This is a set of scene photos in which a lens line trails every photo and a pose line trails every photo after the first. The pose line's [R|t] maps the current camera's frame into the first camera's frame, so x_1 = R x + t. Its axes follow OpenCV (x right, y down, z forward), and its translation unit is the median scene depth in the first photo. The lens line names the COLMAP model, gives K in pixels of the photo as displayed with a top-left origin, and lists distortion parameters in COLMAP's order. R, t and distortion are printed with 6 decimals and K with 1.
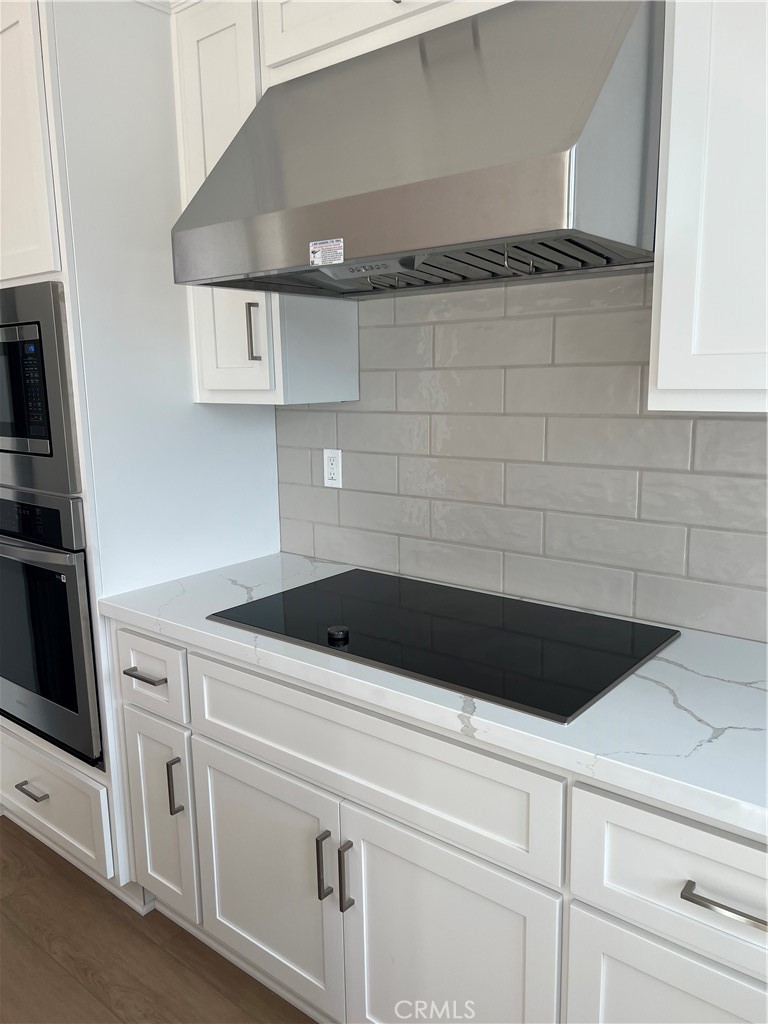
lens RADIAL K [[761.9, 0, 382.5], [0, 761.9, 509.9], [0, 0, 1]] dist [0.070172, -0.000984]
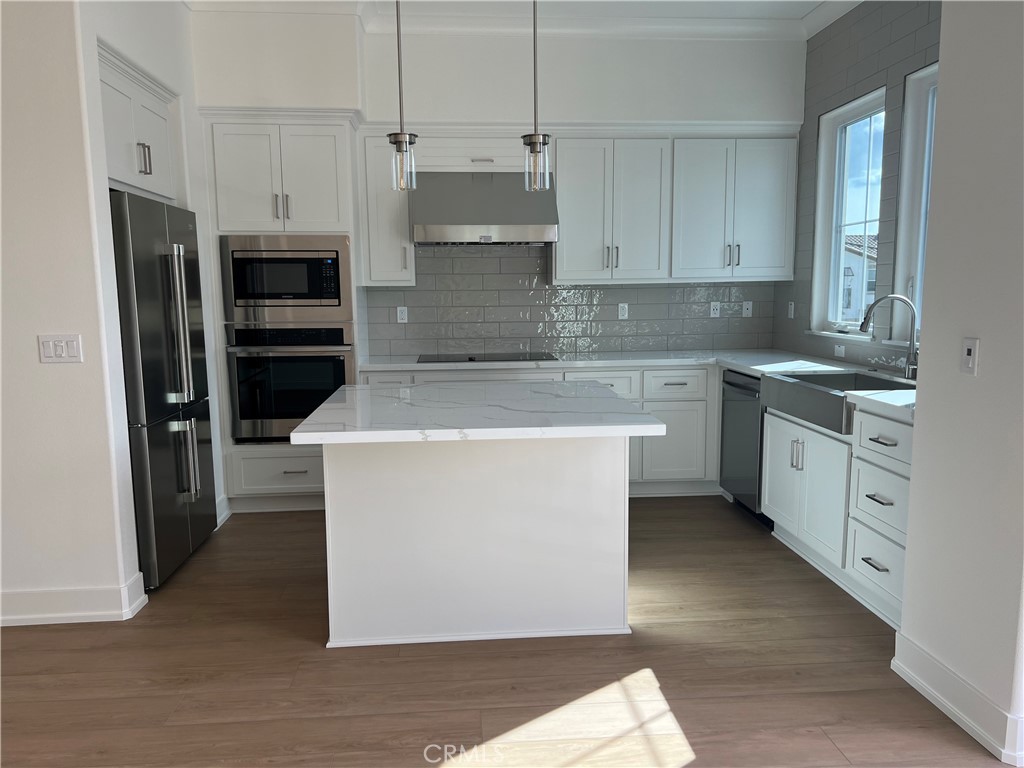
lens RADIAL K [[761.9, 0, 512.0], [0, 761.9, 386.8], [0, 0, 1]] dist [0.070172, -0.000984]
pose [[0.719478, -0.072781, 0.690691, -1.692724], [0.114839, 0.993272, -0.014960, 0.278808], [-0.684955, 0.090081, 0.722995, -1.070708]]
